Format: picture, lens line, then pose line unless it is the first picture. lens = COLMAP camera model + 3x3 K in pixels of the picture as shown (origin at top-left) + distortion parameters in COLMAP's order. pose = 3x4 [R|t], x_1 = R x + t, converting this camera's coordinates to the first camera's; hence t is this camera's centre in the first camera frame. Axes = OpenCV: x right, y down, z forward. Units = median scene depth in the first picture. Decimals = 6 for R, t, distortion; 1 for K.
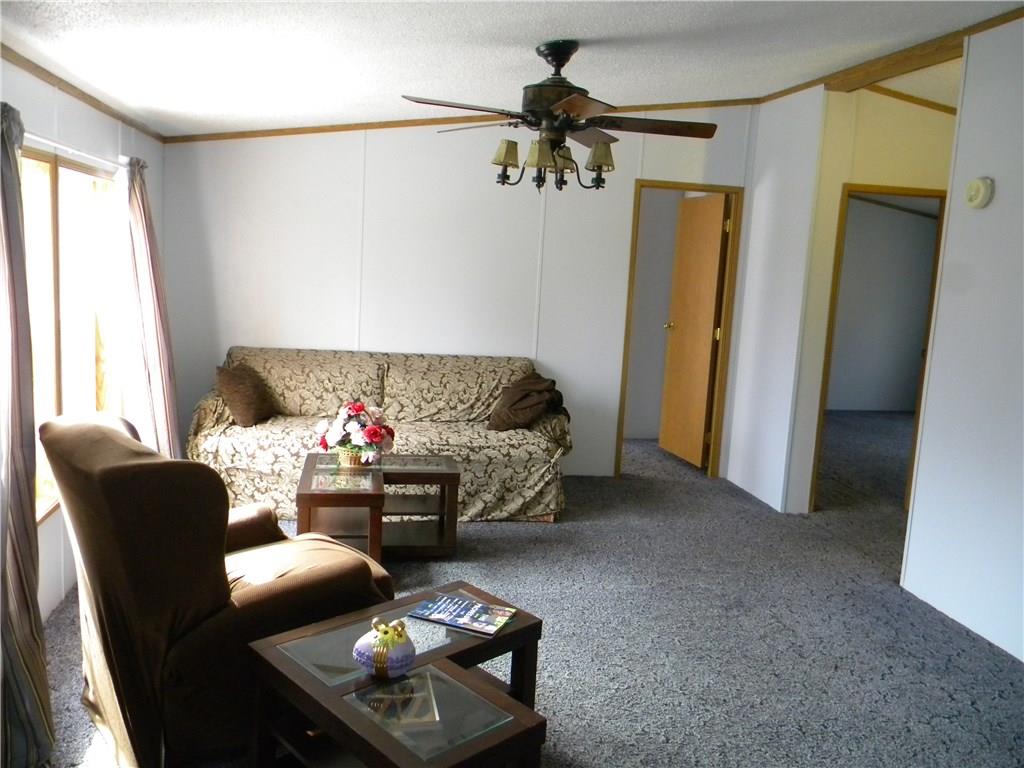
lens RADIAL K [[856.9, 0, 514.2], [0, 856.9, 385.1], [0, 0, 1]] dist [0.033462, -0.012365]
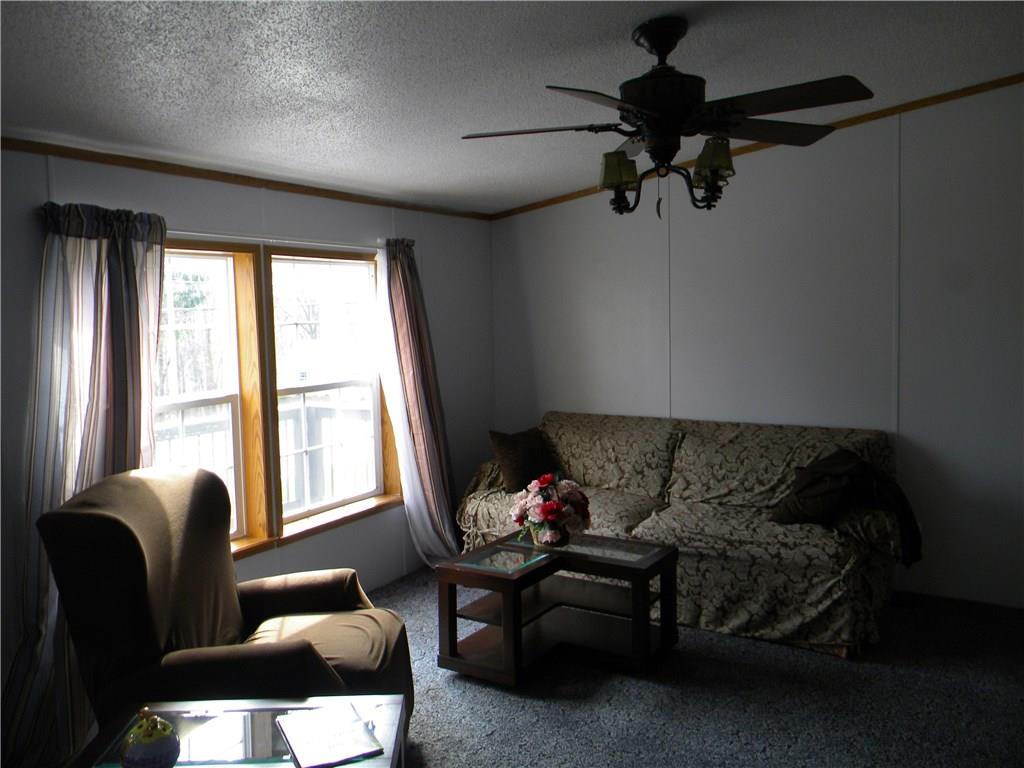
lens RADIAL K [[856.9, 0, 513.2], [0, 856.9, 377.7], [0, 0, 1]] dist [0.033462, -0.012365]
pose [[0.737801, -0.016017, -0.674828, 0.335655], [-0.042189, 0.996670, -0.069781, -0.013663], [0.673698, 0.079955, 0.734669, 0.257989]]
